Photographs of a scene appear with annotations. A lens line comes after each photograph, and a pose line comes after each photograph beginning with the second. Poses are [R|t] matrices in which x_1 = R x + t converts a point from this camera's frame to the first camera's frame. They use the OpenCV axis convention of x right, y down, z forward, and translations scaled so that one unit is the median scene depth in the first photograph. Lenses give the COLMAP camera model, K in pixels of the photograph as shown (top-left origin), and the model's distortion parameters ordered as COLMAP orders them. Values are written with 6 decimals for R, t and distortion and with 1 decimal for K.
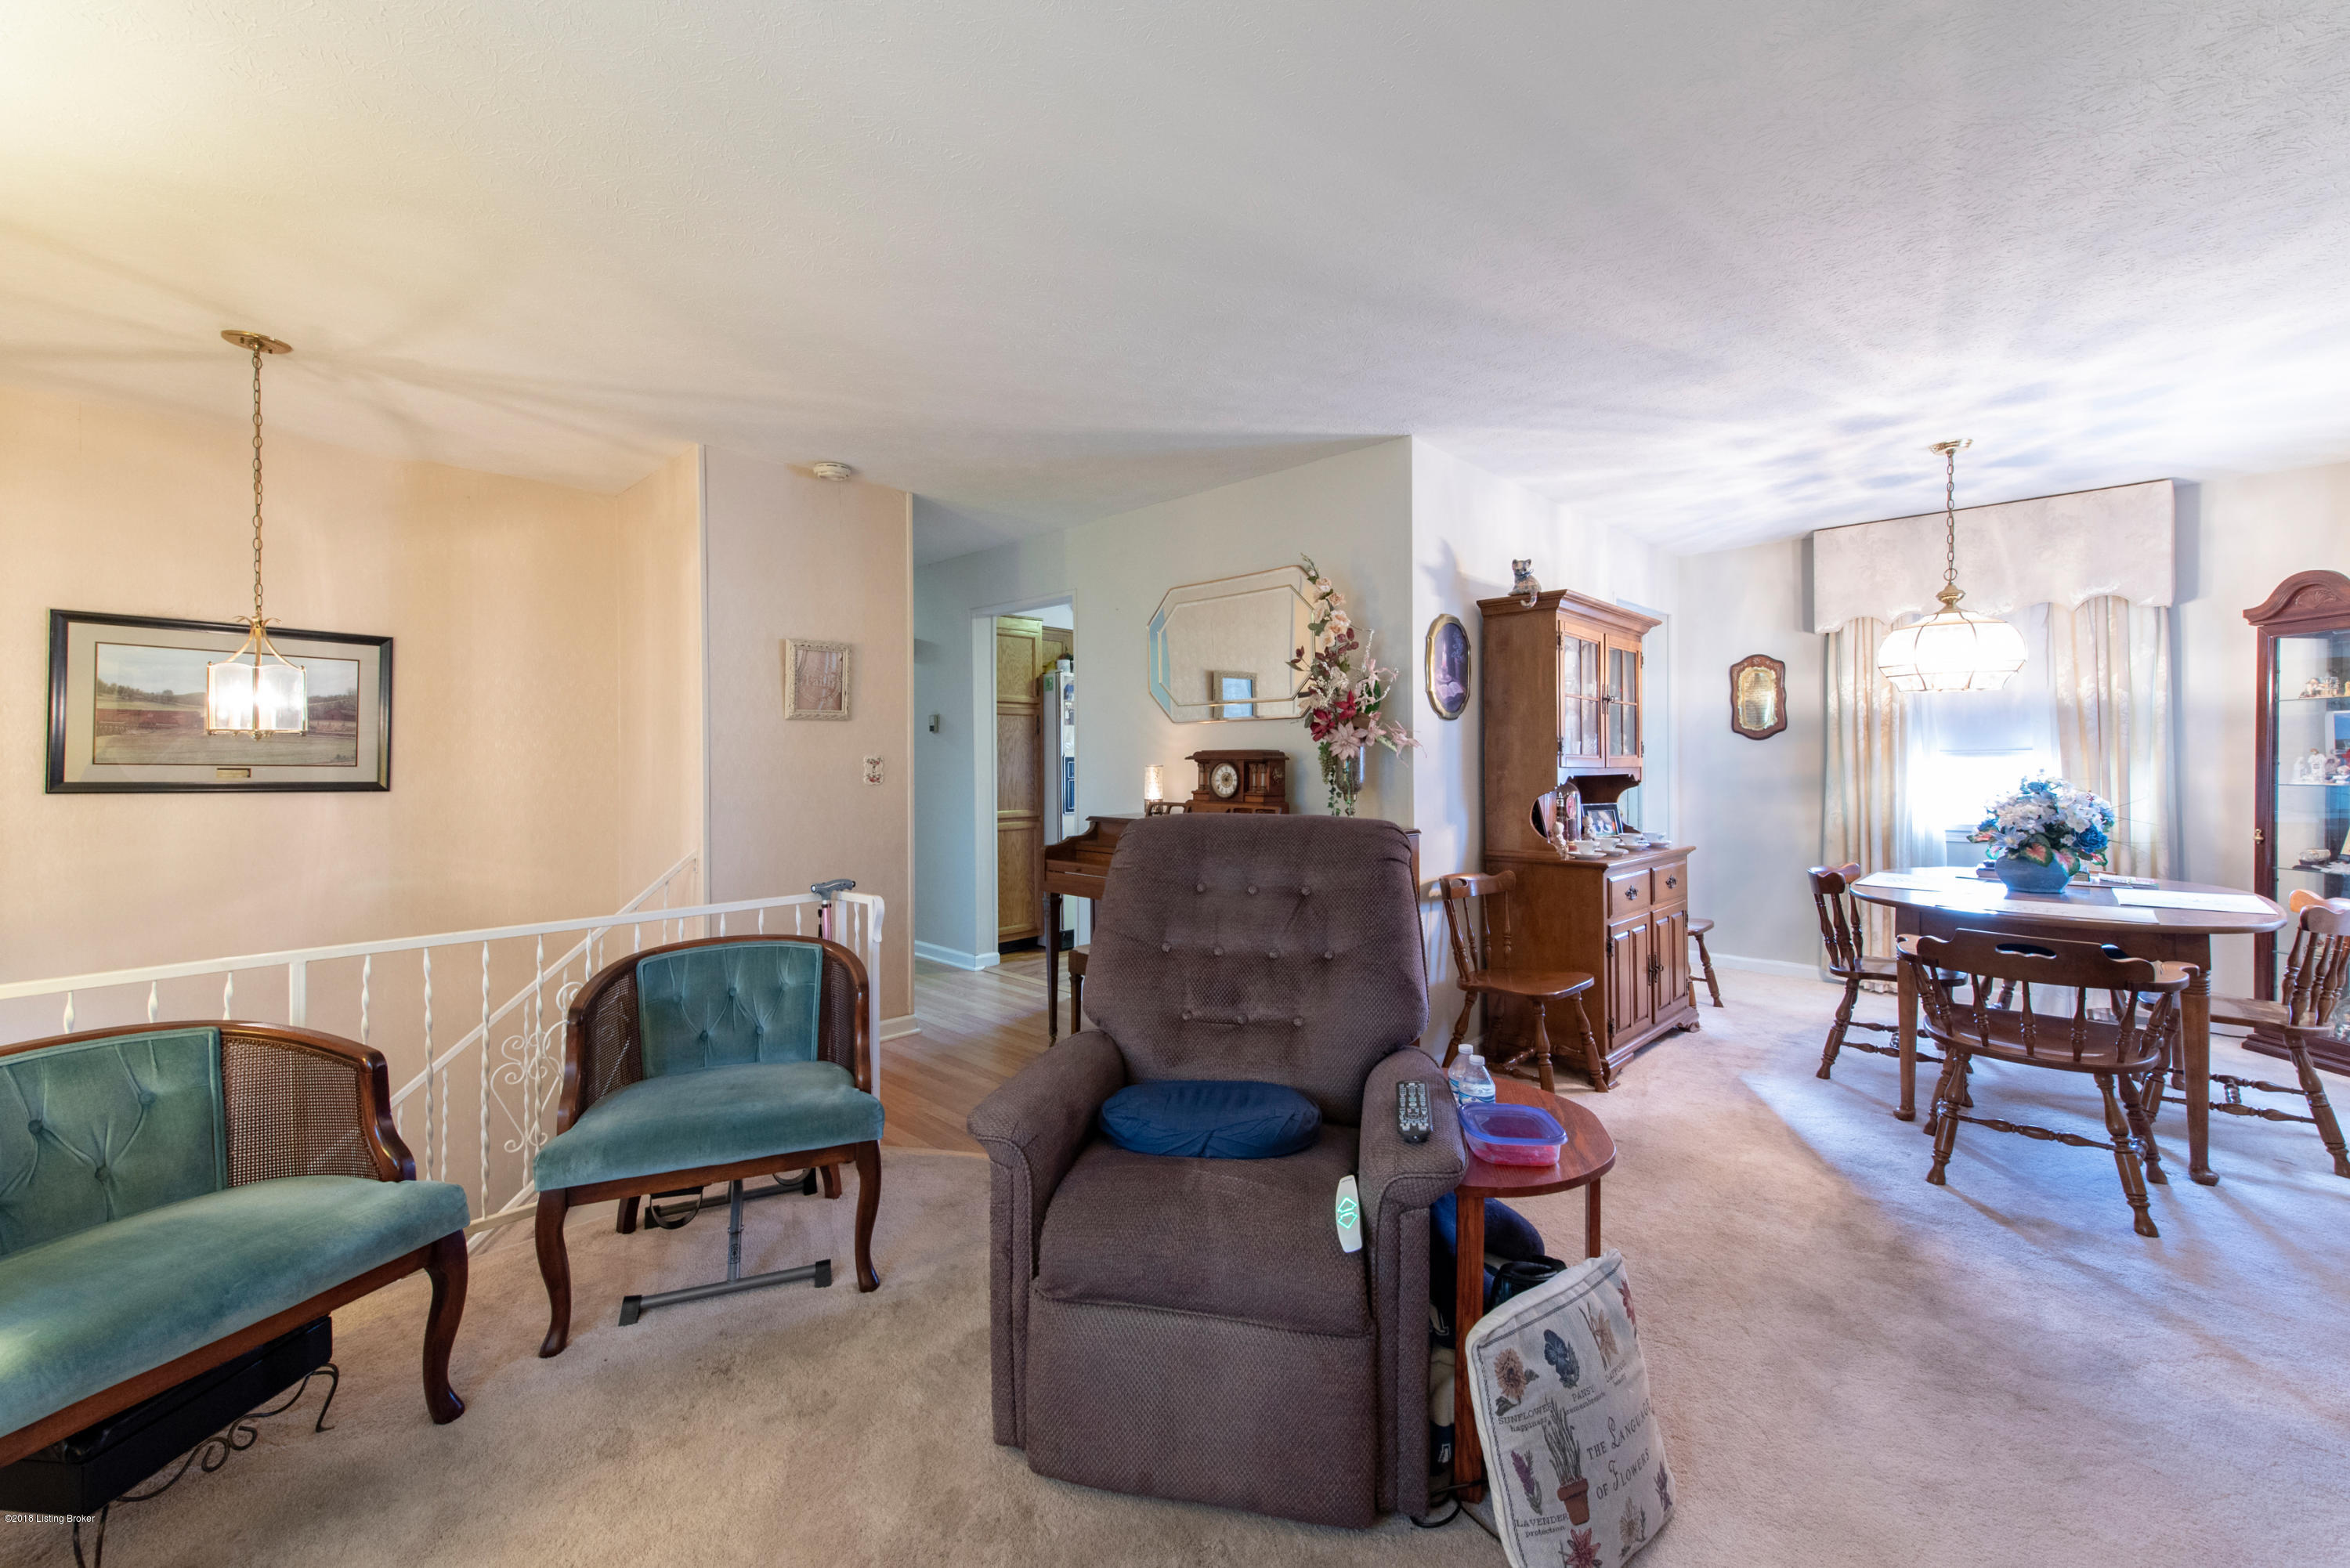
lens RADIAL K [[944.2, 0, 1180.2], [0, 944.2, 768.2], [0, 0, 1]] dist [0.001200, -0.000068]
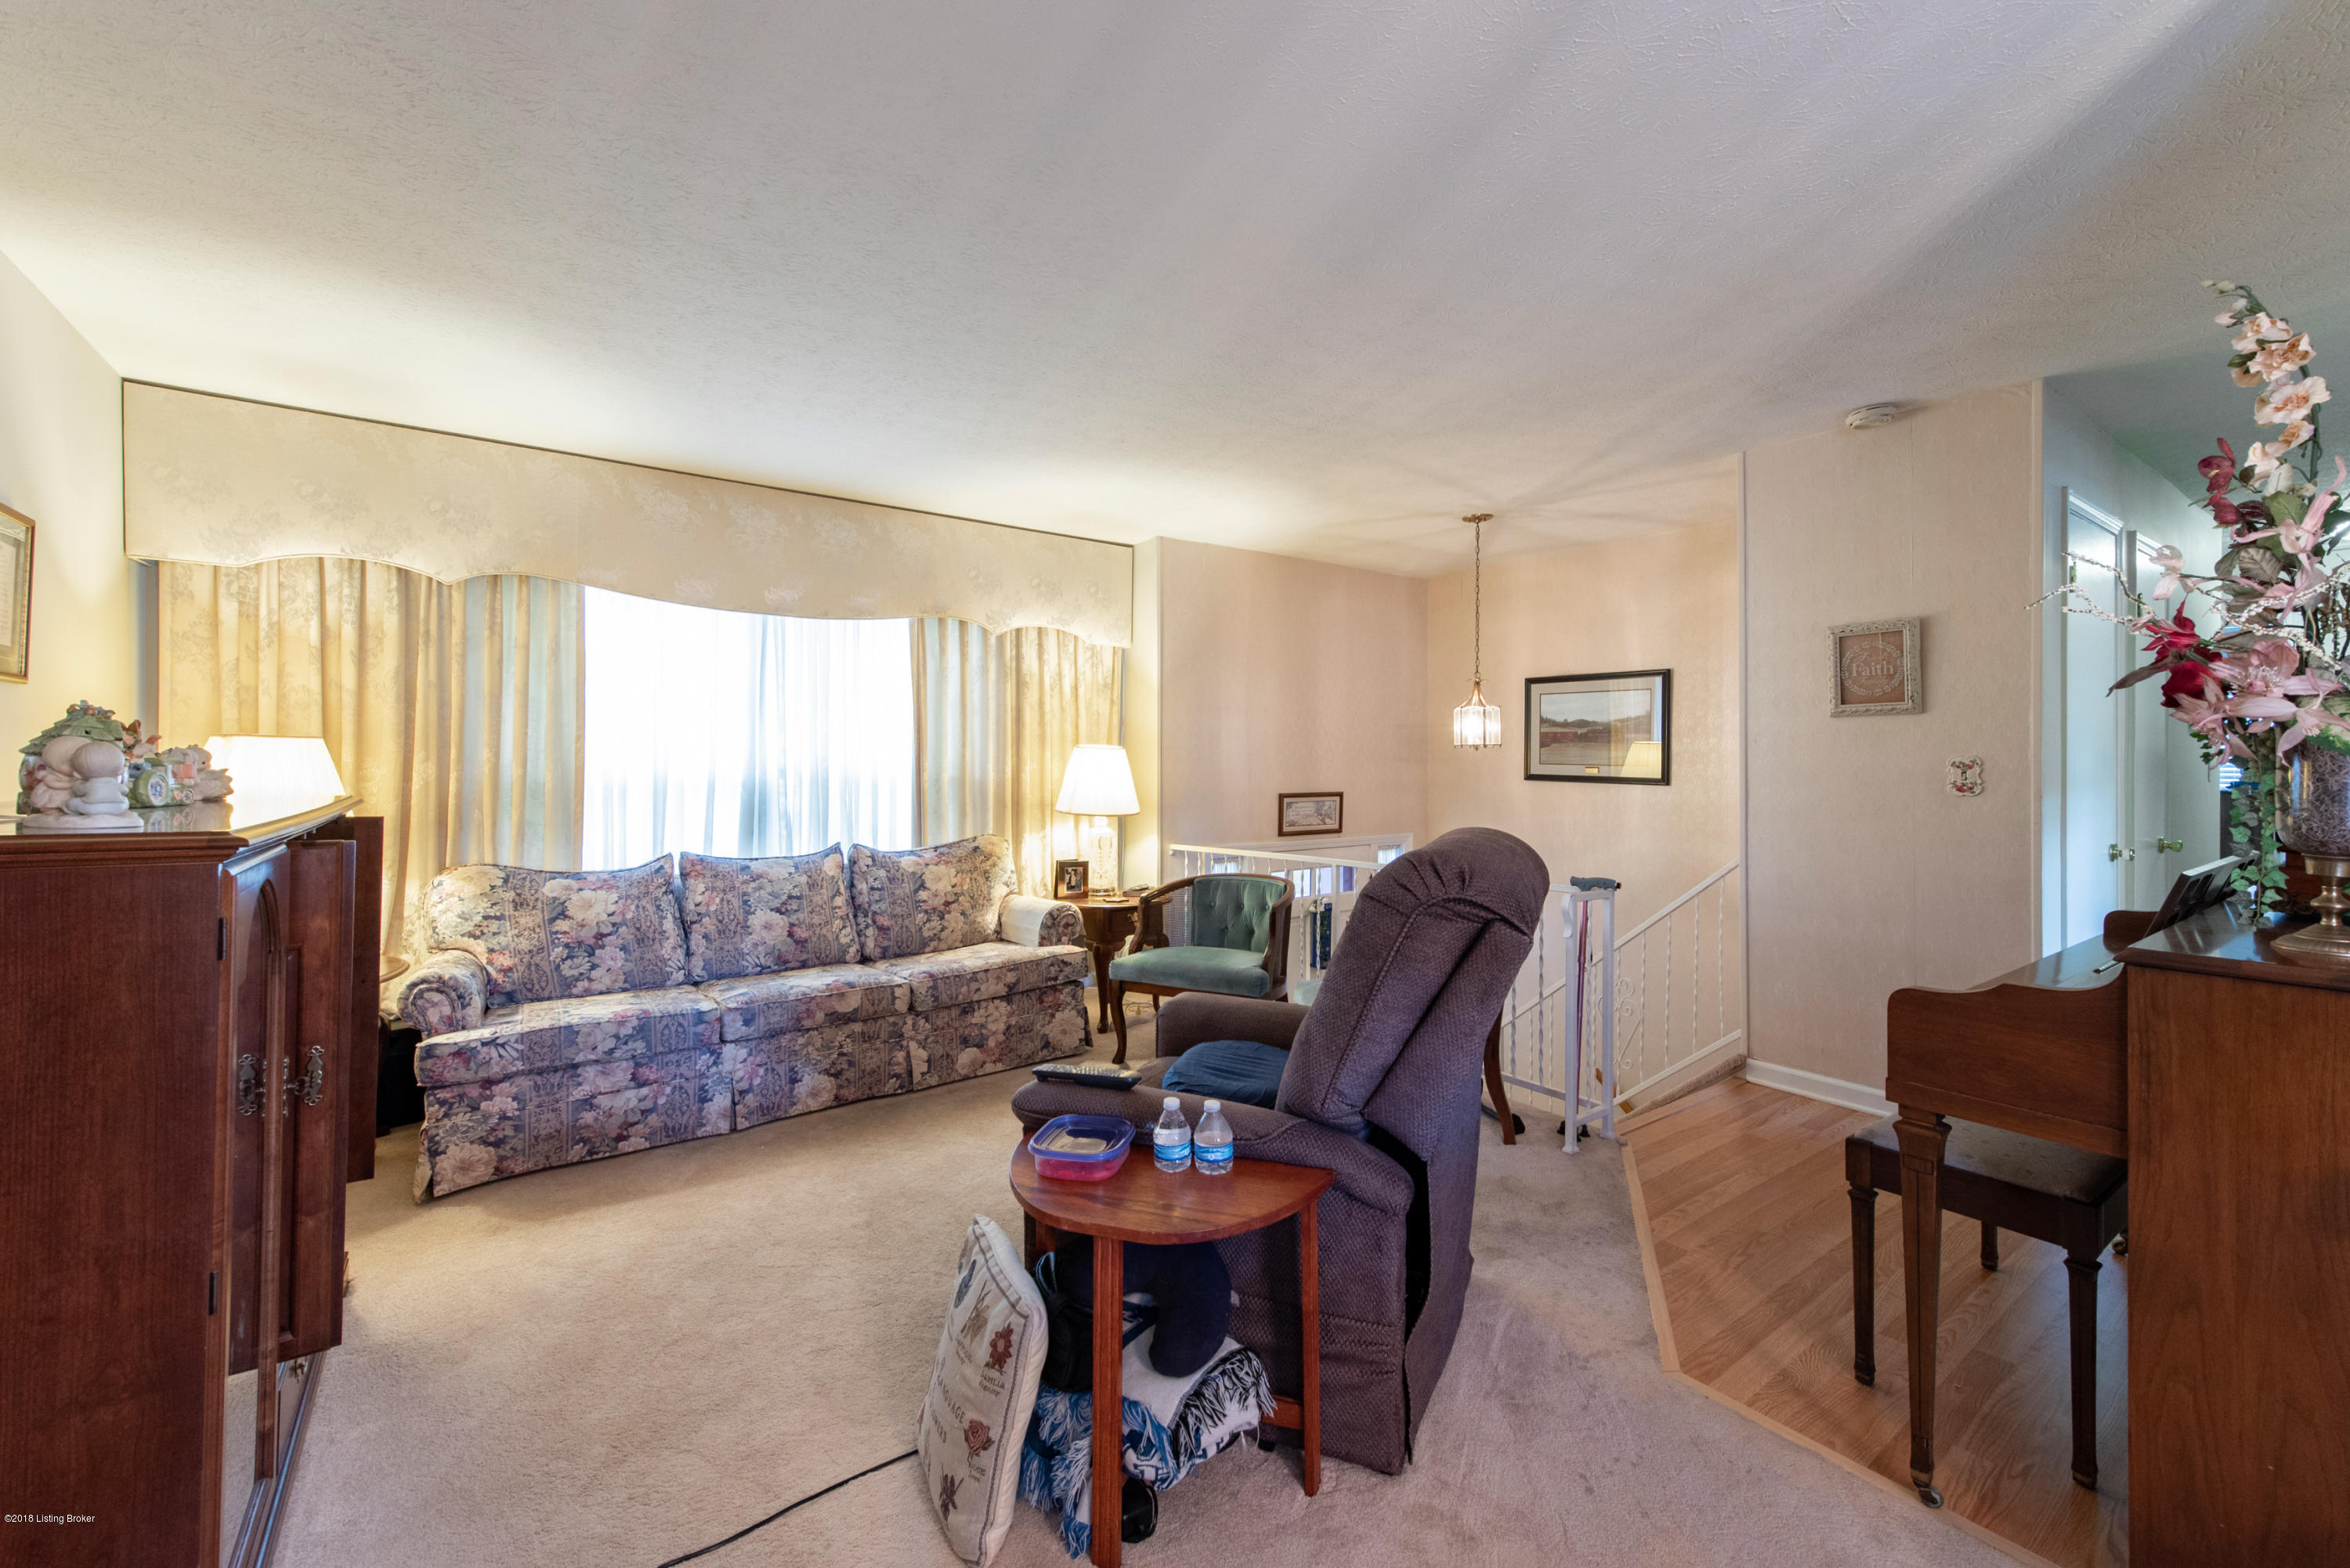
lens RADIAL K [[944.2, 0, 1180.0], [0, 944.2, 762.7], [0, 0, 1]] dist [0.001200, -0.000068]
pose [[-0.181511, 0.003581, -0.983382, 0.664640], [-0.005789, 0.999972, 0.004710, -0.011368], [0.983372, 0.006548, -0.181485, 0.651277]]
